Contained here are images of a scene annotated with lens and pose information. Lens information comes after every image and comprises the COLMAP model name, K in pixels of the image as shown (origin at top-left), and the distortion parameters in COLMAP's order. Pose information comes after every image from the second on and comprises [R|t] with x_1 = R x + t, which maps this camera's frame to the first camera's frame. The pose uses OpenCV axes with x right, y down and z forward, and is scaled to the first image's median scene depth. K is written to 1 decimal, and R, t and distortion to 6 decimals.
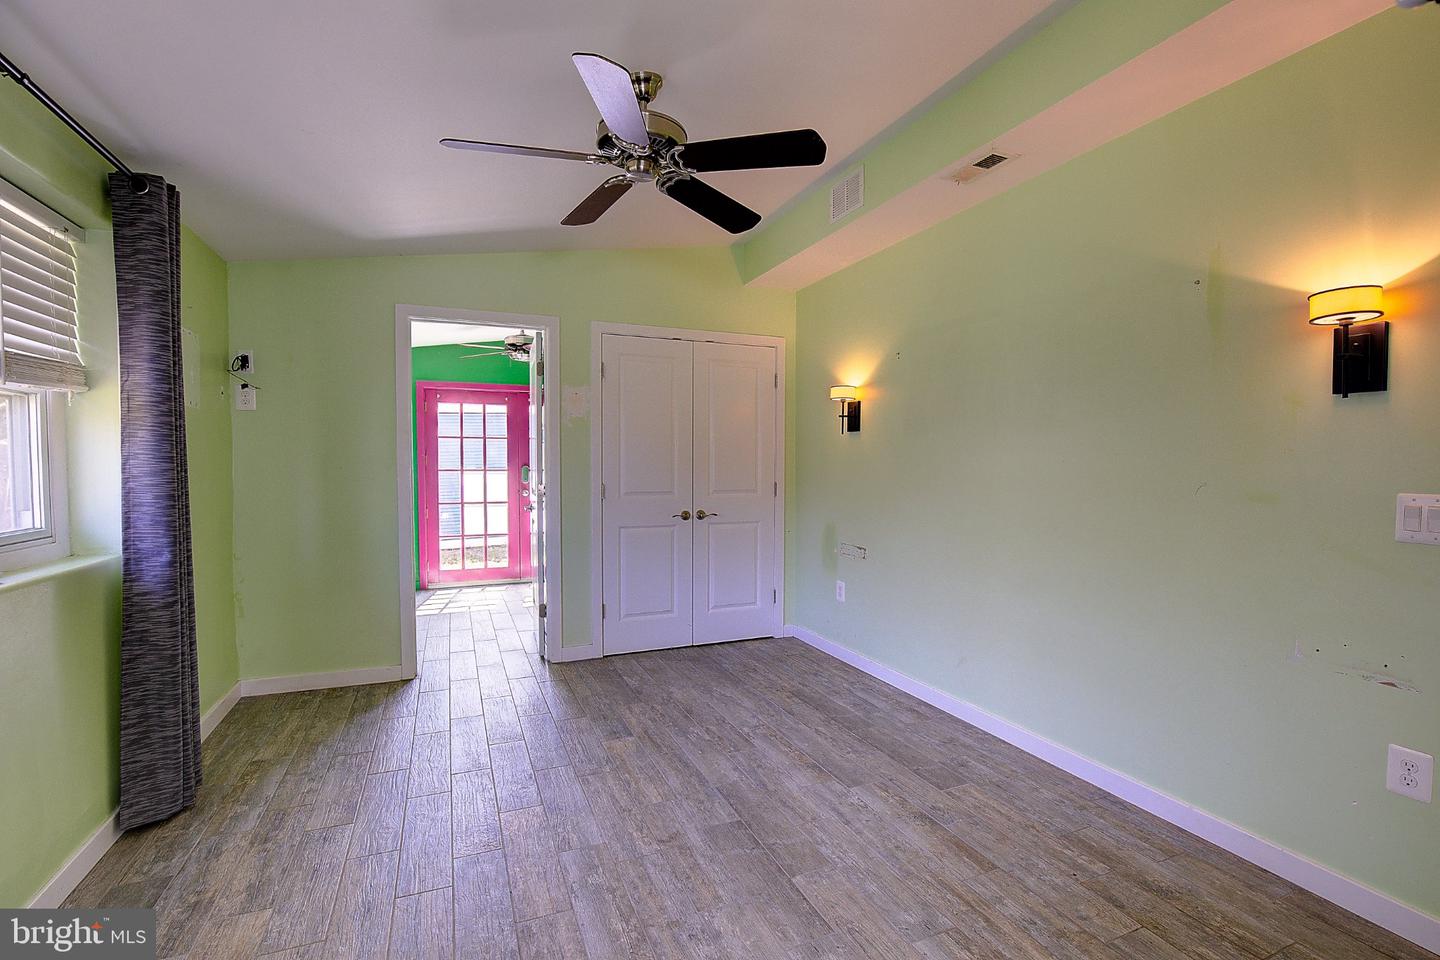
lens RADIAL K [[684.7, 0, 738.9], [0, 684.7, 482.8], [0, 0, 1]] dist [-0.021765, -0.000226]
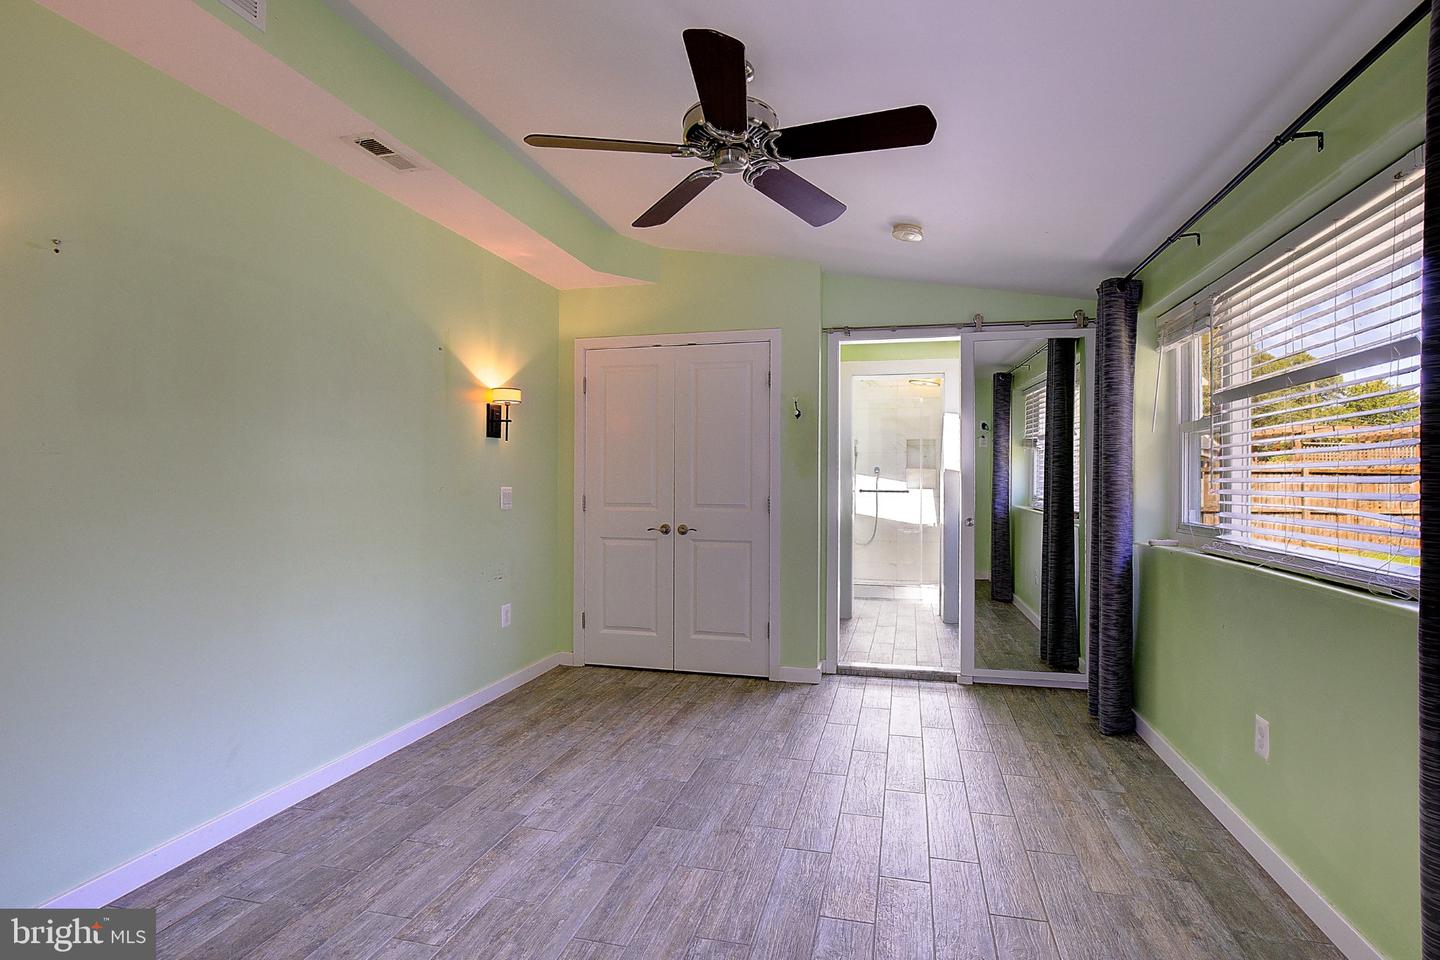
lens RADIAL K [[684.7, 0, 738.9], [0, 684.7, 482.8], [0, 0, 1]] dist [-0.021765, -0.000226]
pose [[-0.794460, -0.006888, 0.607277, -0.687731], [0.015925, 0.999356, 0.032169, -0.041735], [-0.607108, 0.035228, -0.793838, 1.667462]]
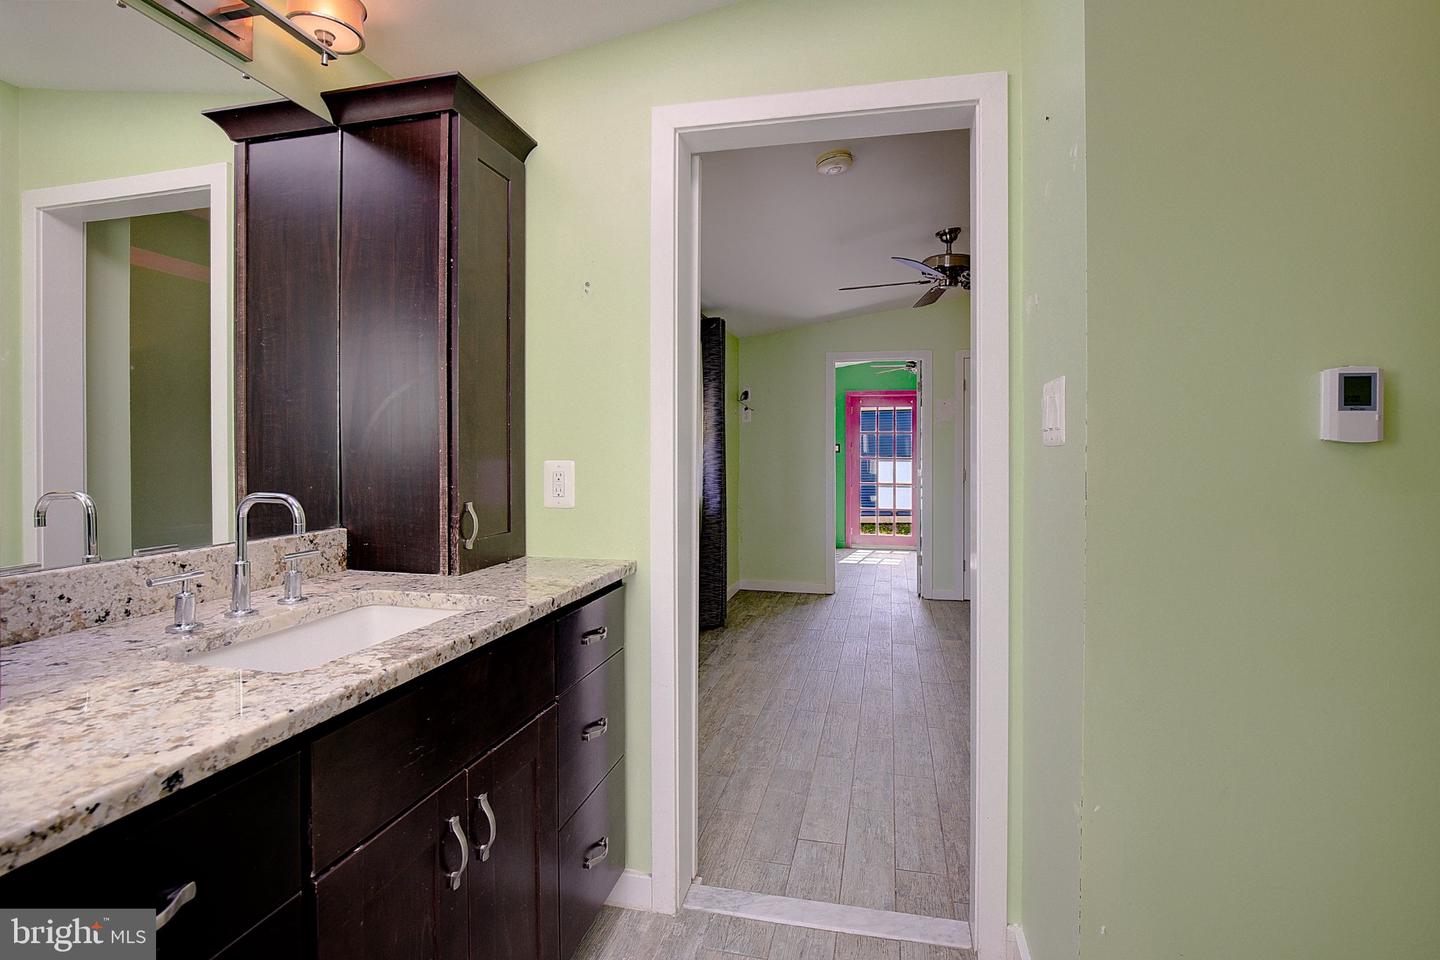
lens RADIAL K [[684.7, 0, 738.9], [0, 684.7, 482.8], [0, 0, 1]] dist [-0.021765, -0.000226]
pose [[0.816629, 0.028078, -0.576479, 0.384437], [-0.018406, 0.999575, 0.022612, 0.010427], [0.576869, -0.007855, 0.816799, -0.631287]]
